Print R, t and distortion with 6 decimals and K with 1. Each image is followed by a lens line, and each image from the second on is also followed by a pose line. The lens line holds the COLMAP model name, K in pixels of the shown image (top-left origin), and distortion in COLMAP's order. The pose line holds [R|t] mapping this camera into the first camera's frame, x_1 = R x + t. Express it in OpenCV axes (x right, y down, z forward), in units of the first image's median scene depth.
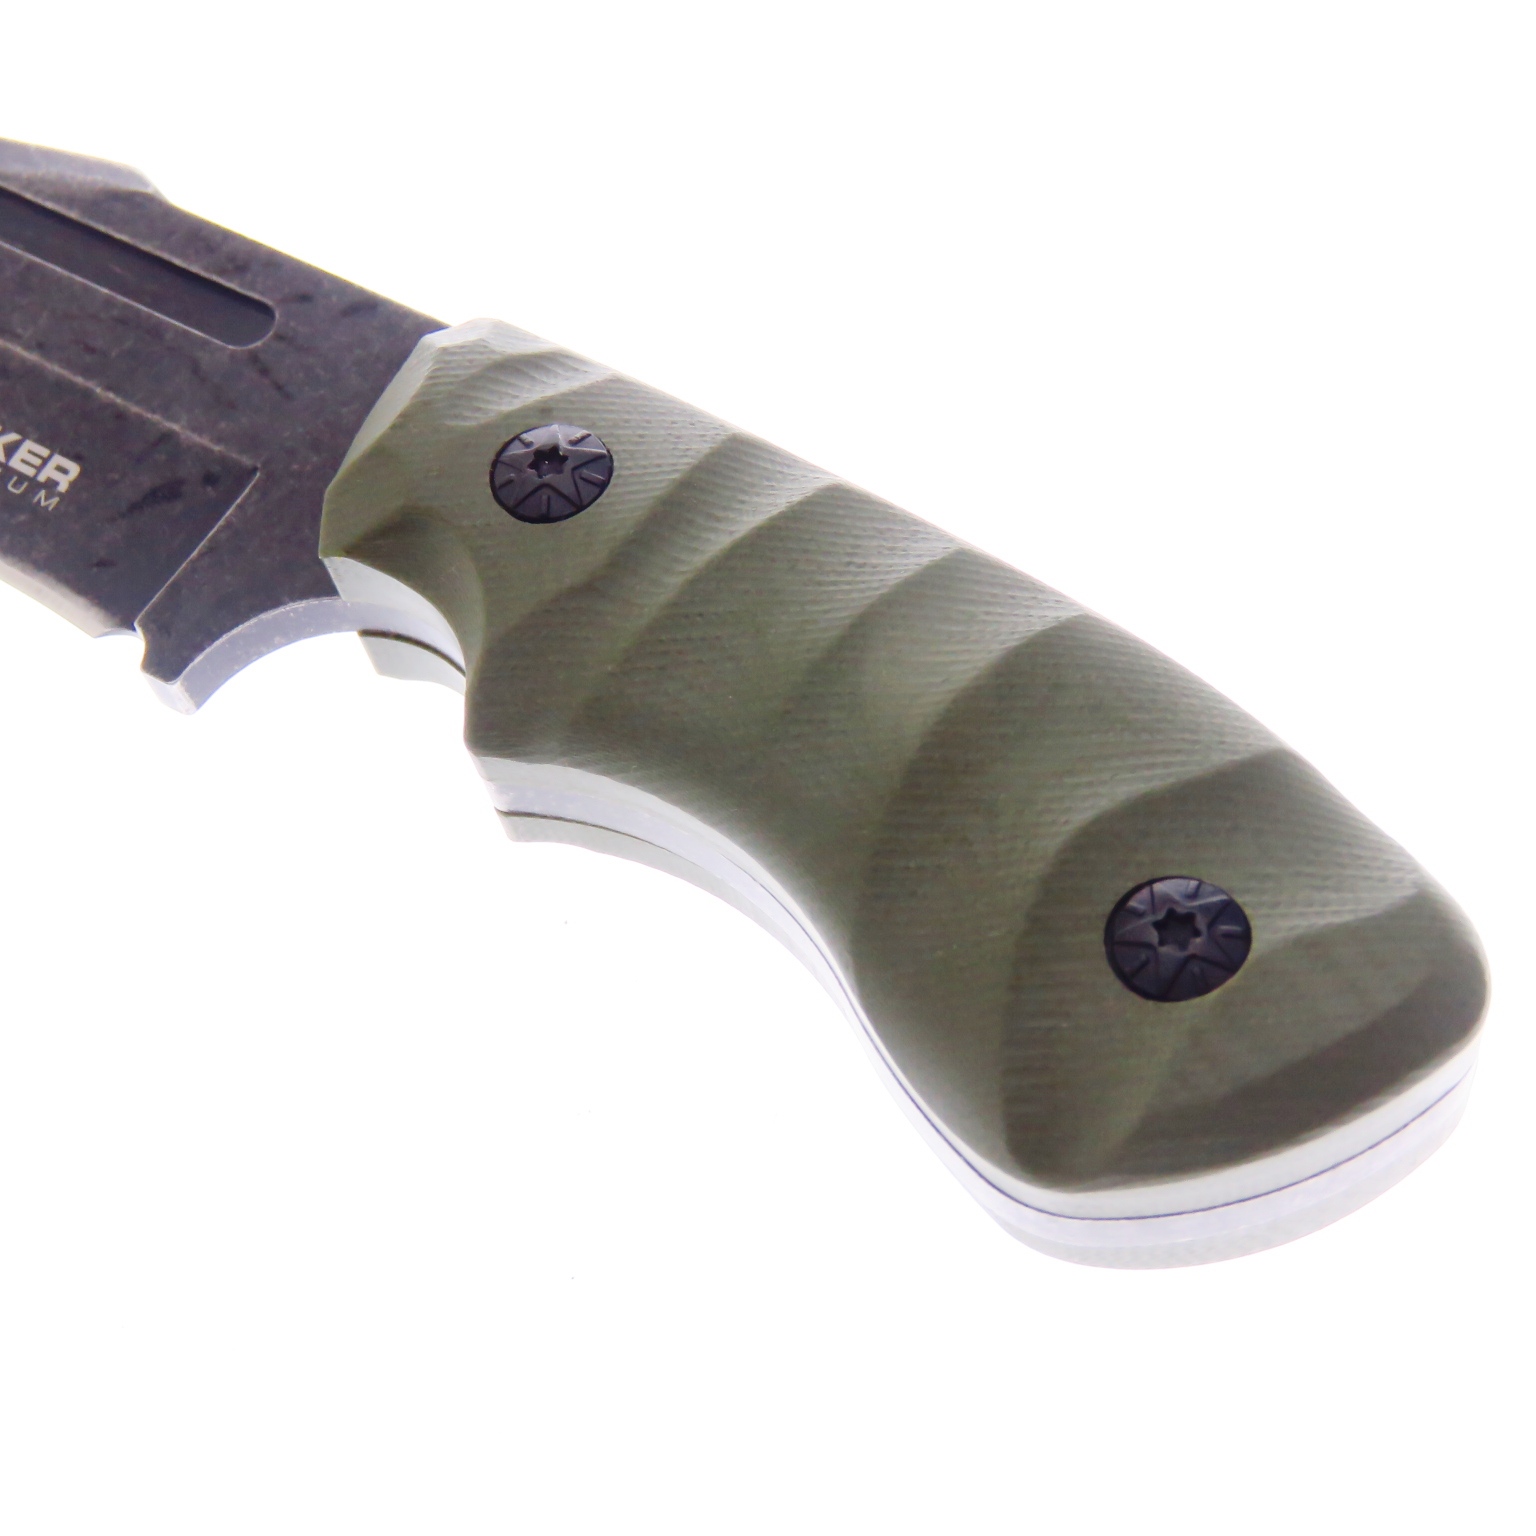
lens RADIAL K [[2508.0, 0, 768.0], [0, 2508.0, 768.0], [0, 0, 1]] dist [-0.031566, -0.037730]
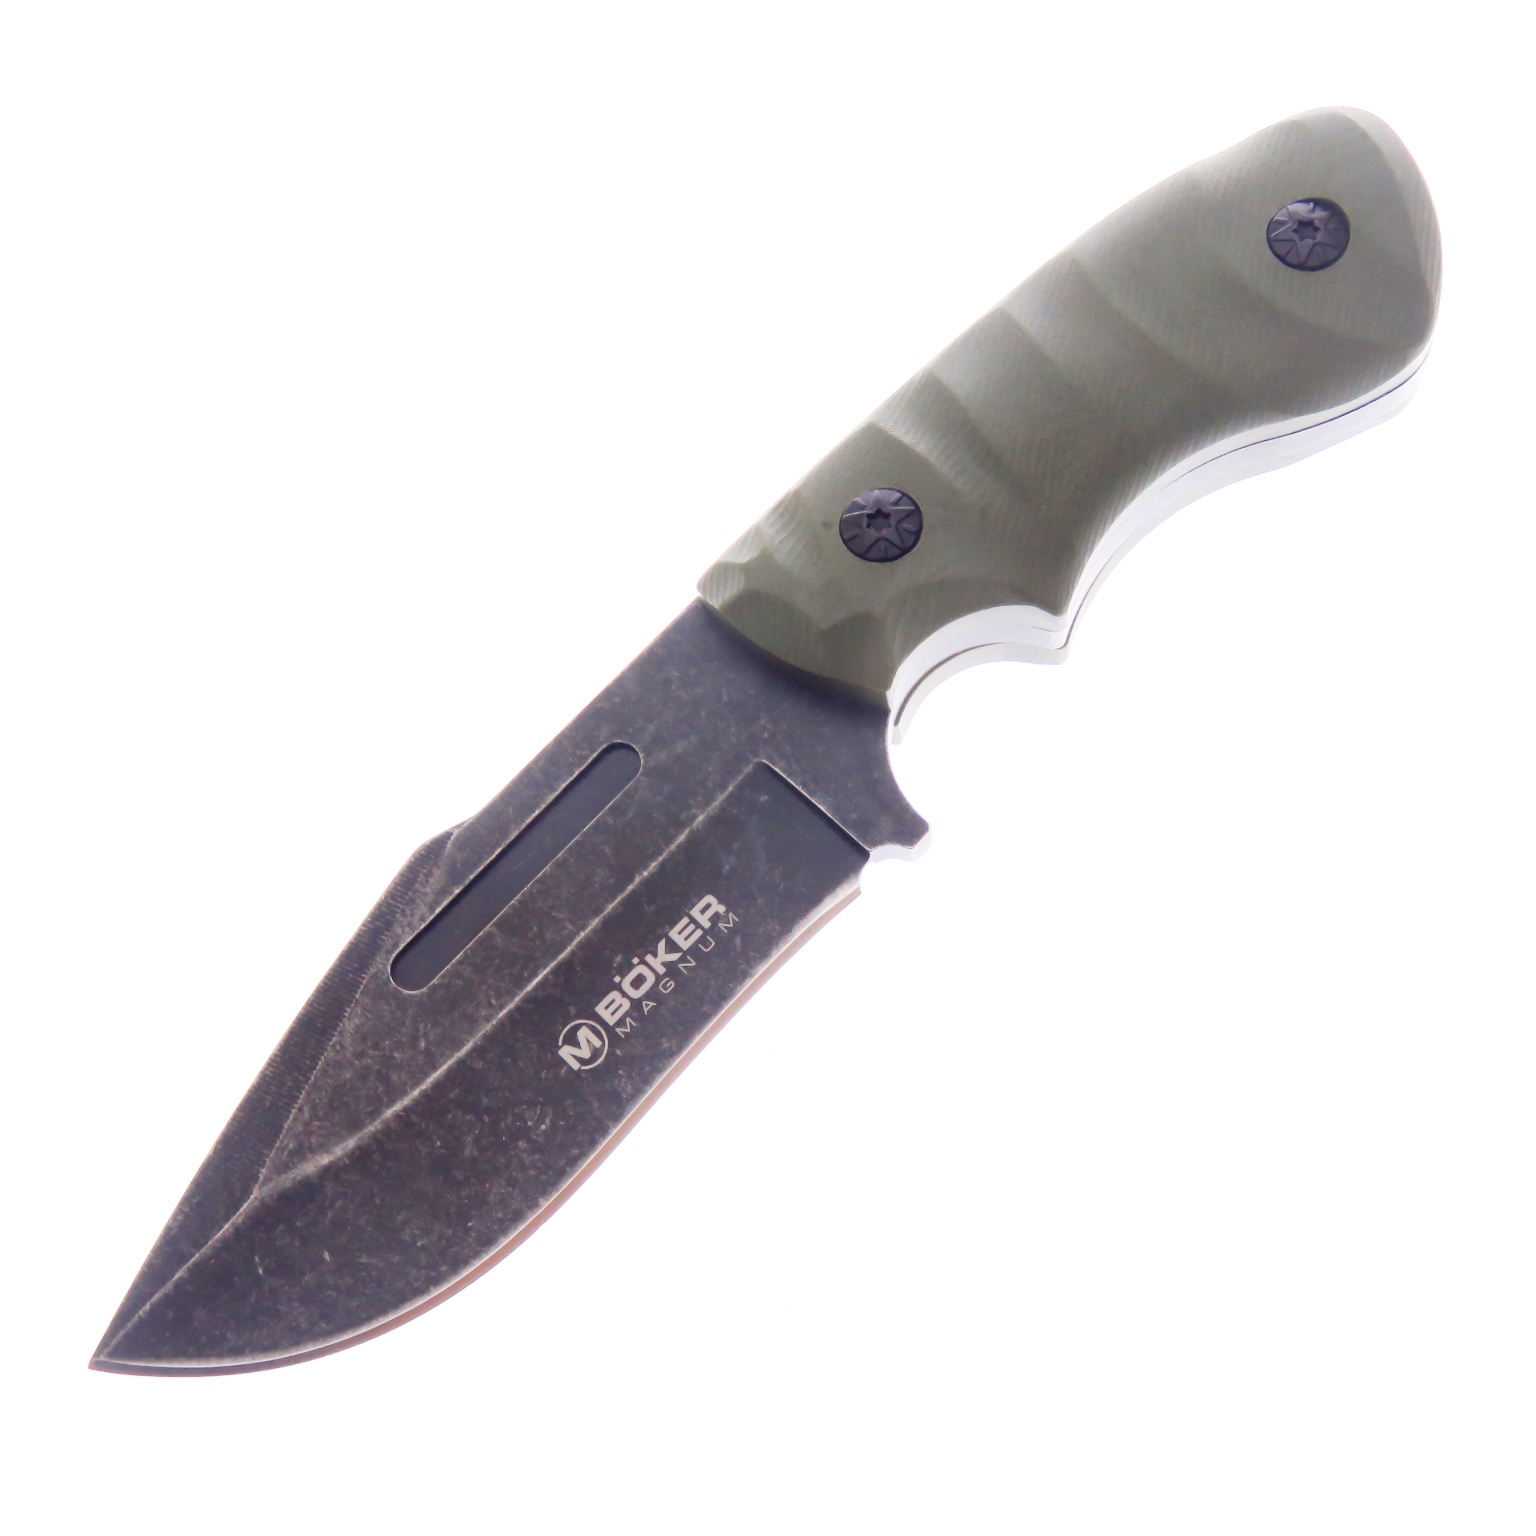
lens RADIAL K [[2508.0, 0, 768.0], [0, 2508.0, 768.0], [0, 0, 1]] dist [-0.031566, -0.037730]
pose [[0.206047, -0.859845, 0.467131, -0.831665], [0.883533, 0.368667, 0.288884, -0.500866], [-0.420611, 0.353202, 0.835664, -0.147911]]
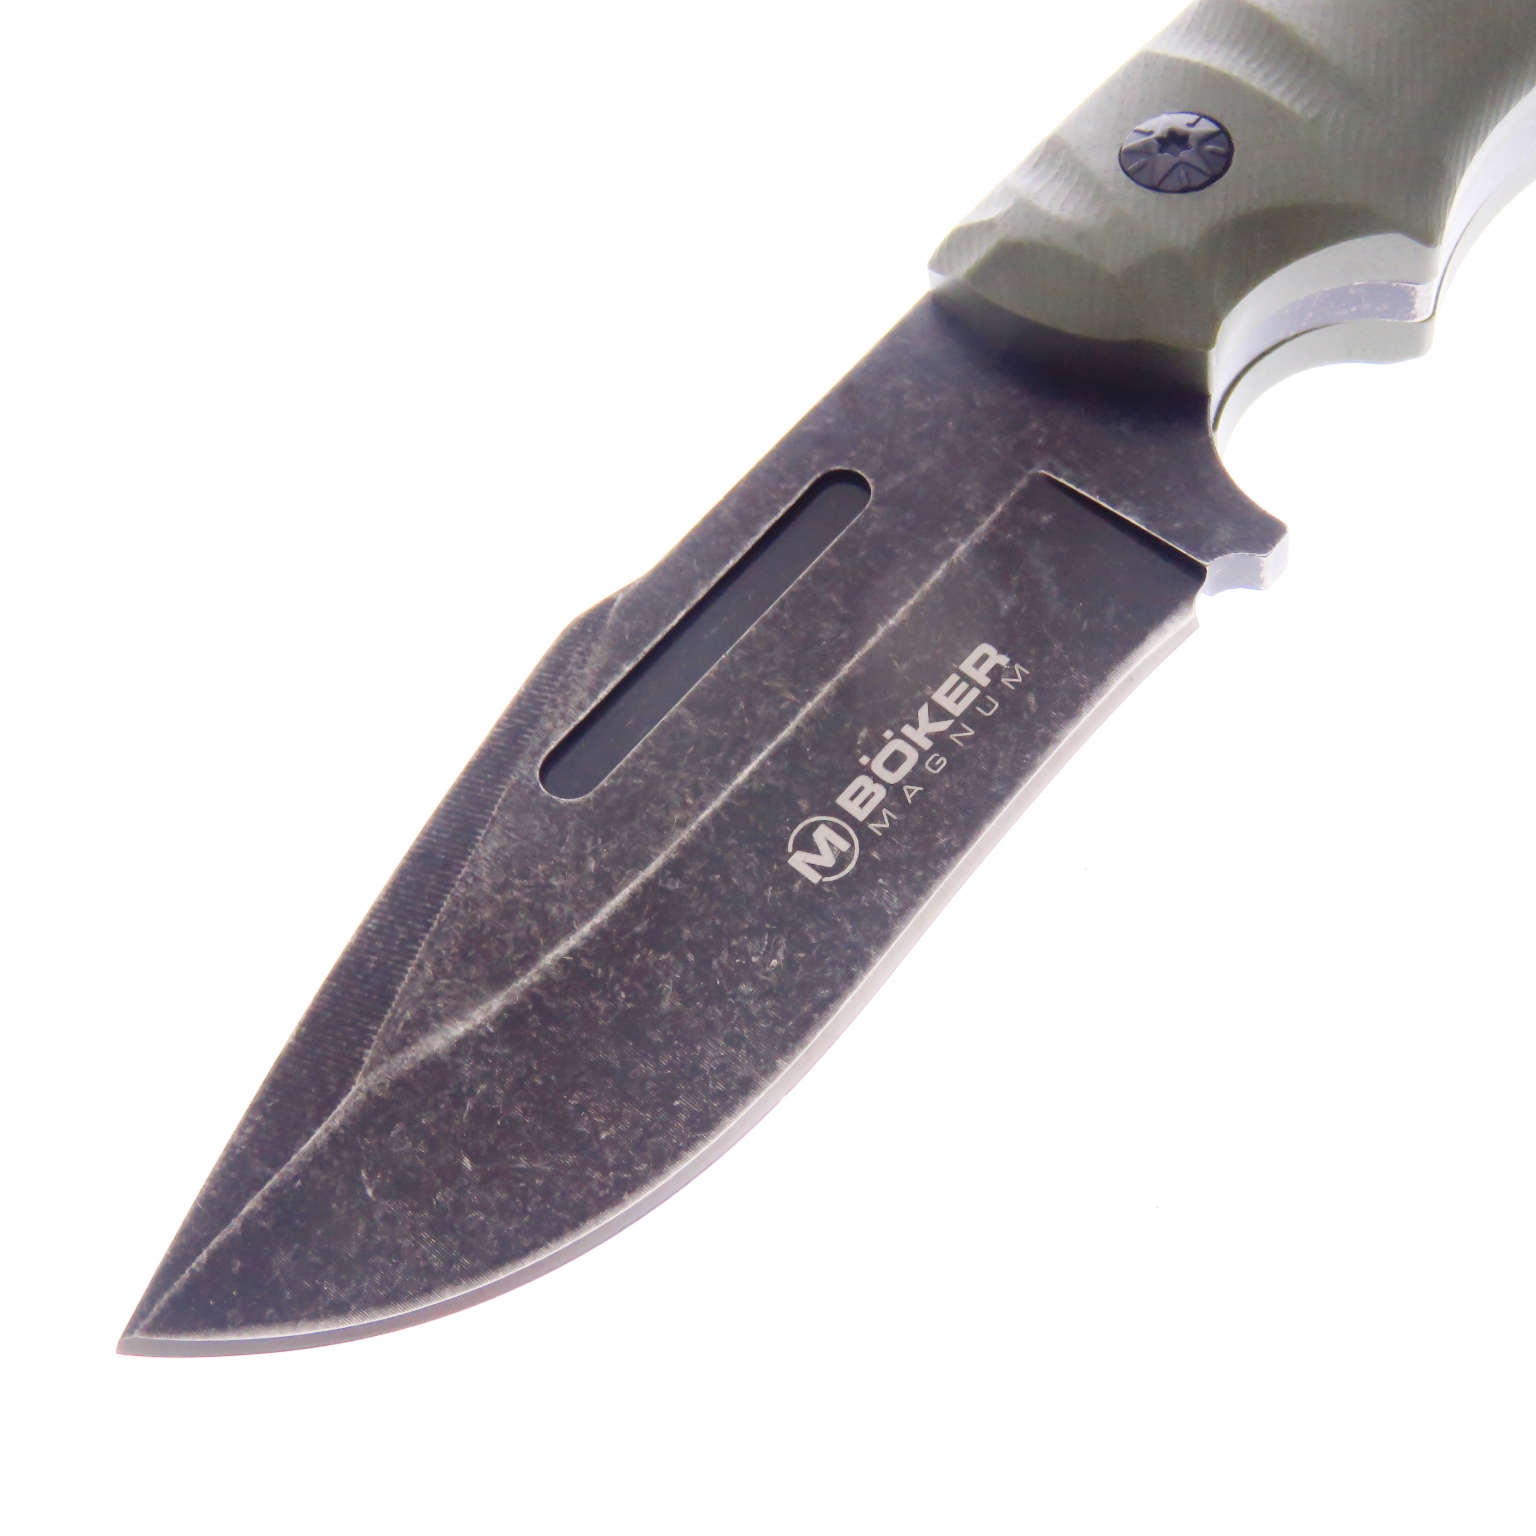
lens RADIAL K [[2508.0, 0, 768.0], [0, 2508.0, 768.0], [0, 0, 1]] dist [-0.031566, -0.037730]
pose [[0.166514, -0.776962, 0.607127, -0.896354], [0.909662, 0.358650, 0.209488, -0.373899], [-0.380511, 0.517397, 0.766493, 0.333021]]
